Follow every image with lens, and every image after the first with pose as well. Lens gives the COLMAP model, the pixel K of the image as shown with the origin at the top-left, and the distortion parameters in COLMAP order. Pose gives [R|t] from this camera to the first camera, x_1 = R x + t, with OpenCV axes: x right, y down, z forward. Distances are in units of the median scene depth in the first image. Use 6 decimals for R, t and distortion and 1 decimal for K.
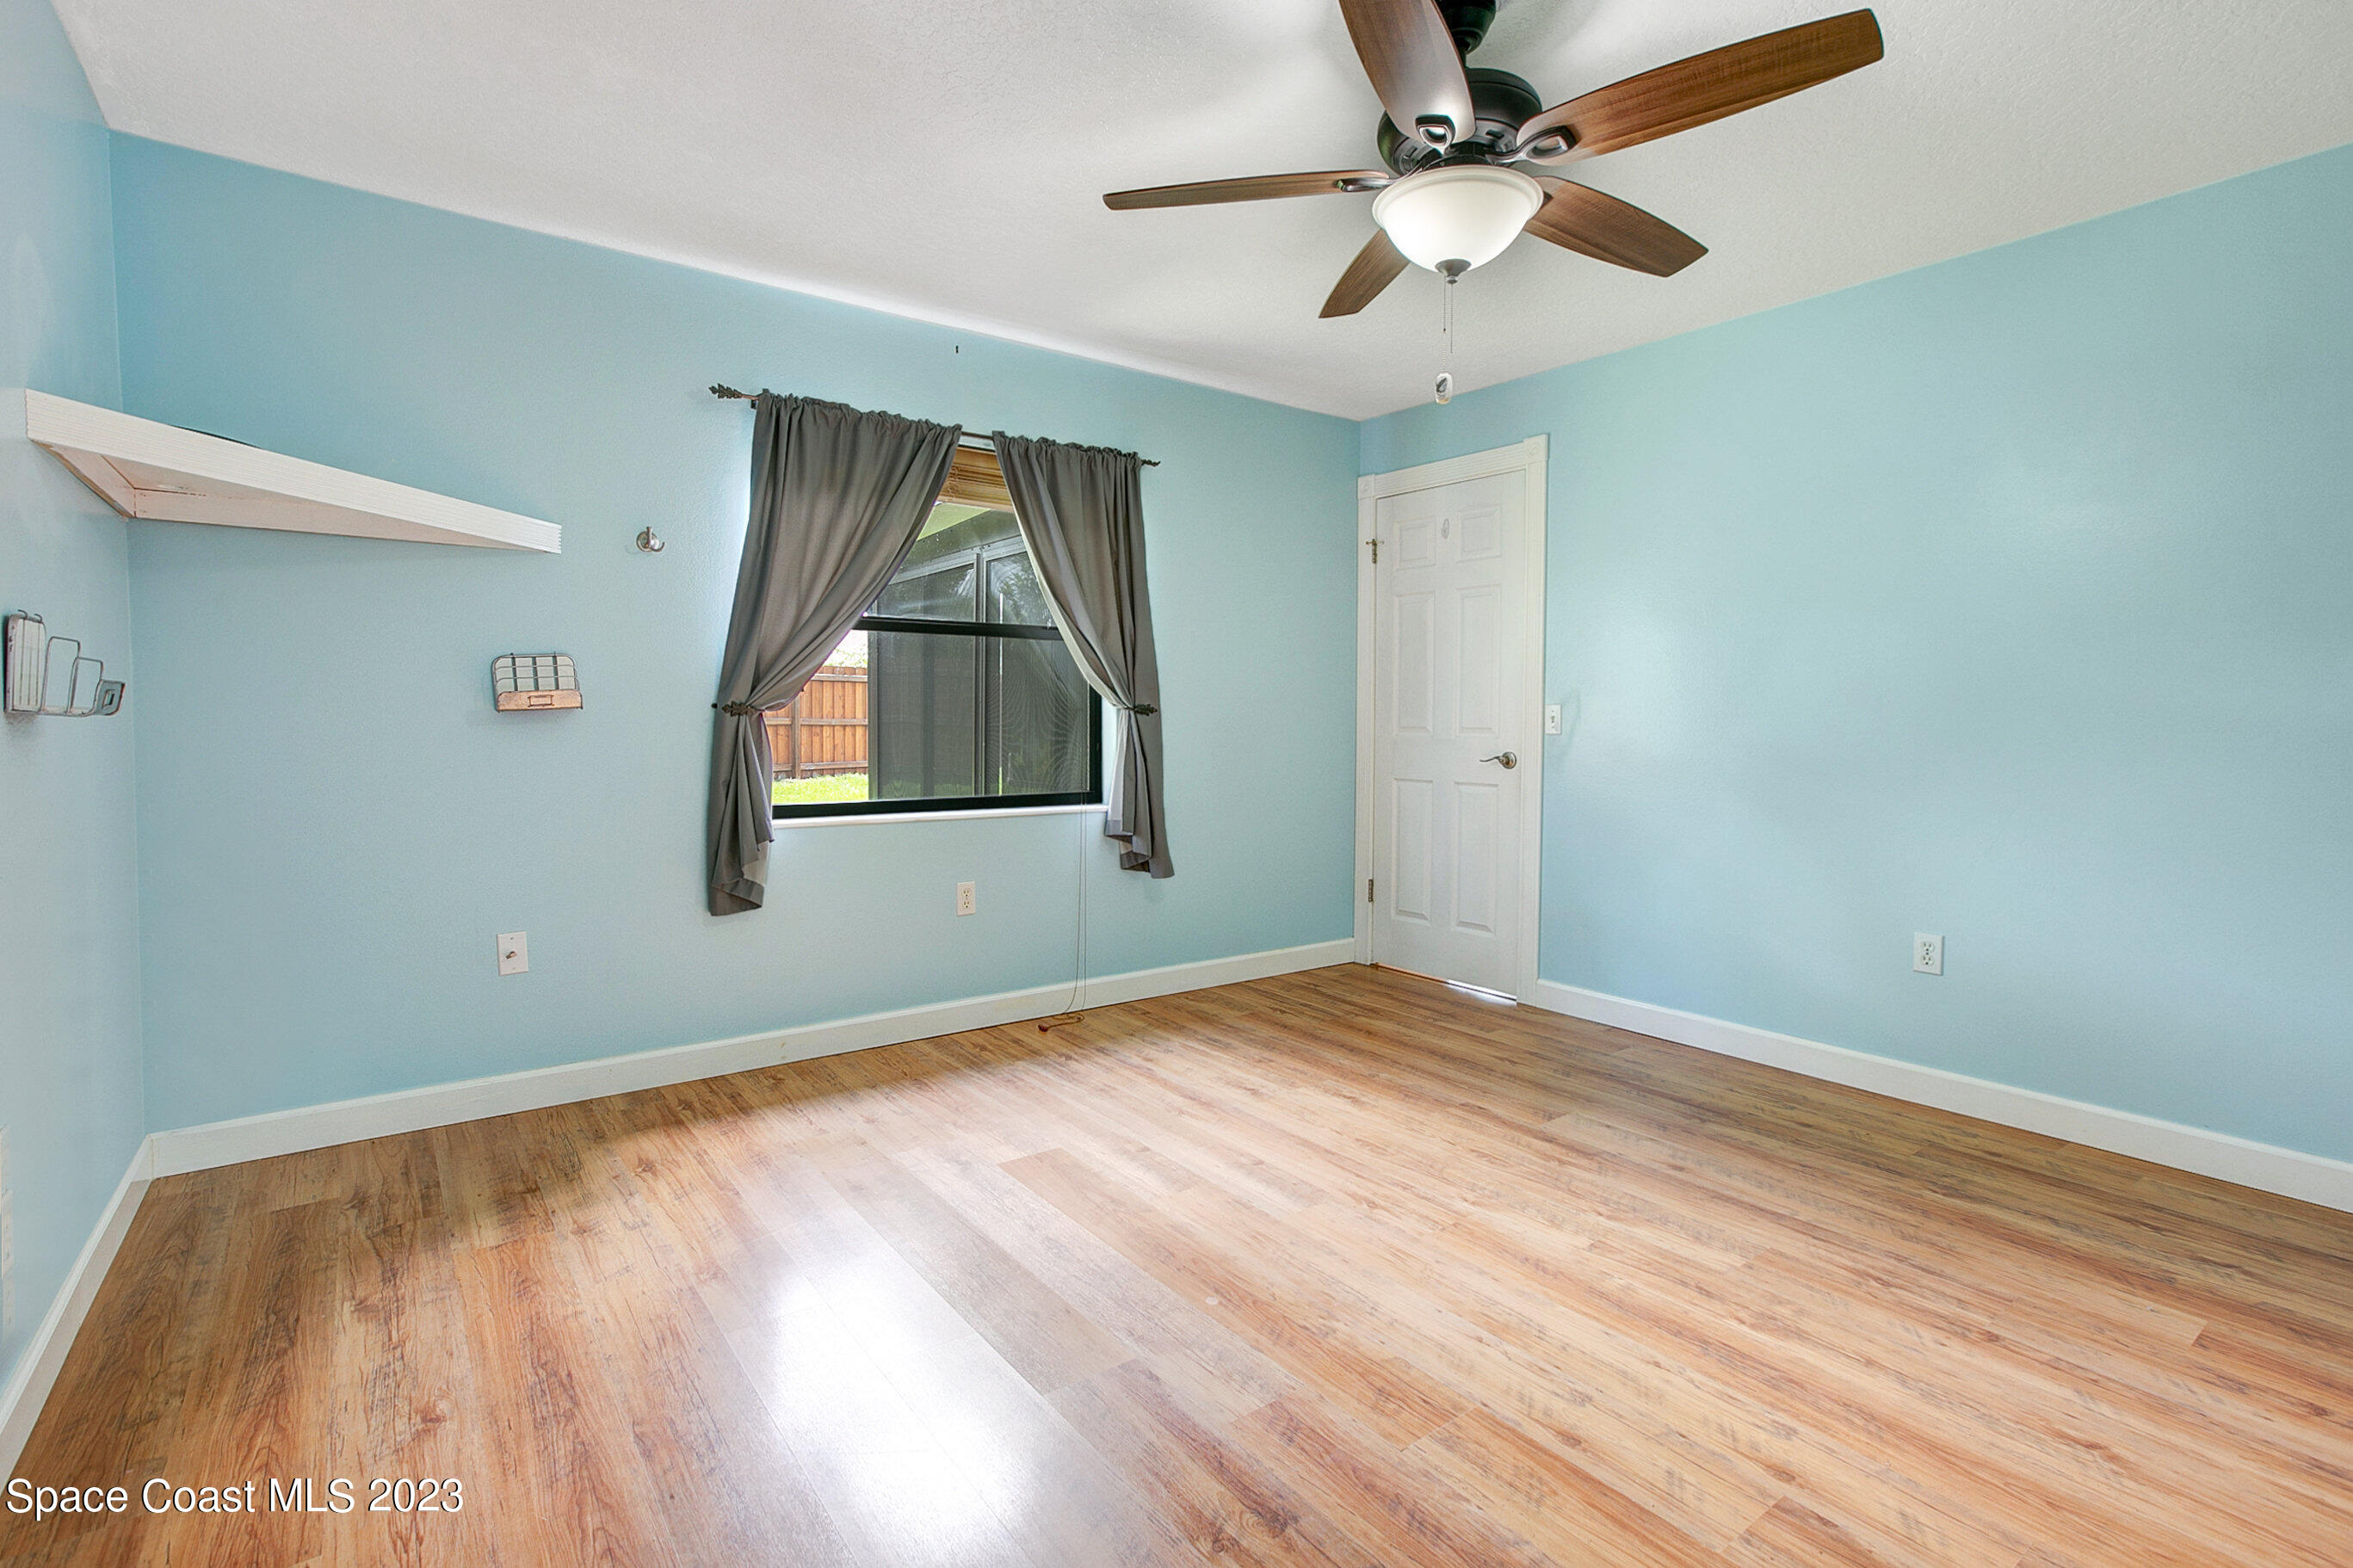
lens RADIAL K [[1084.3, 0, 1240.0], [0, 1084.3, 787.4], [0, 0, 1]] dist [-0.004006, 0.000948]
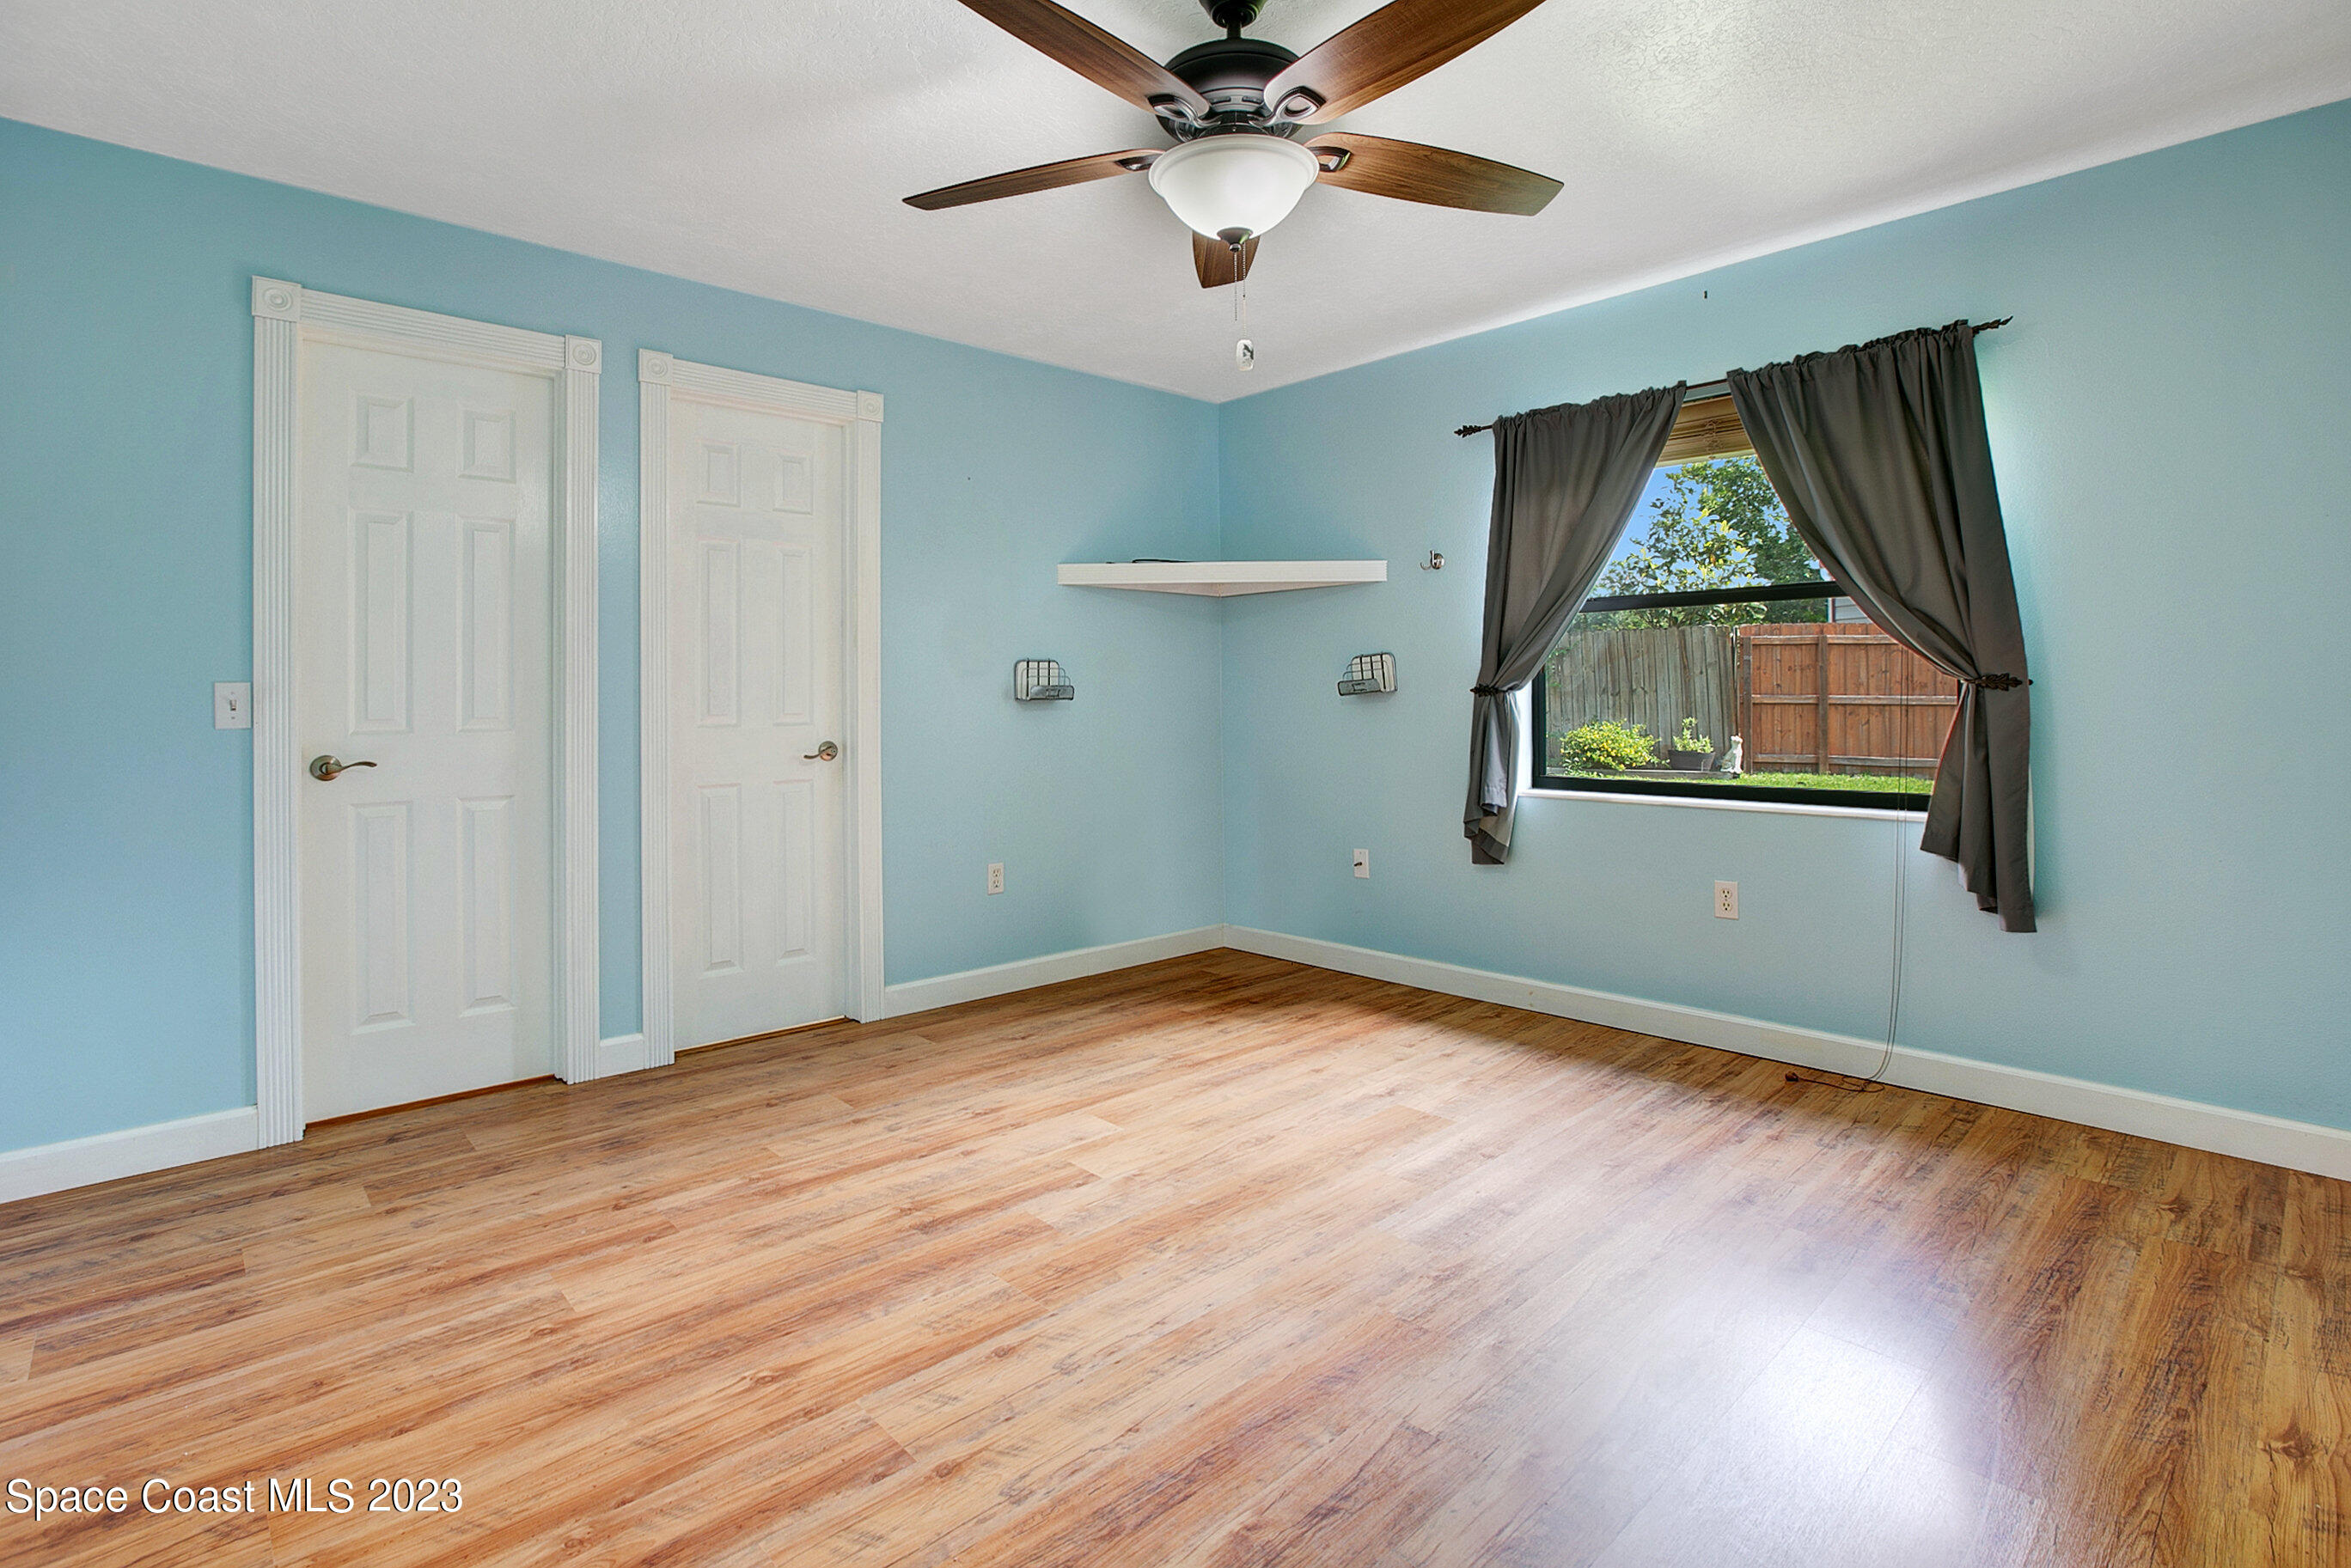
lens RADIAL K [[1163.4, 0, 1142.9], [0, 1163.4, 746.3], [0, 0, 1]] dist [-0.067573, 0.031063]
pose [[0.061369, 0.034555, -0.997517, 0.953869], [-0.053945, 0.998055, 0.031254, -0.039024], [0.996656, 0.051893, 0.063113, 0.677665]]
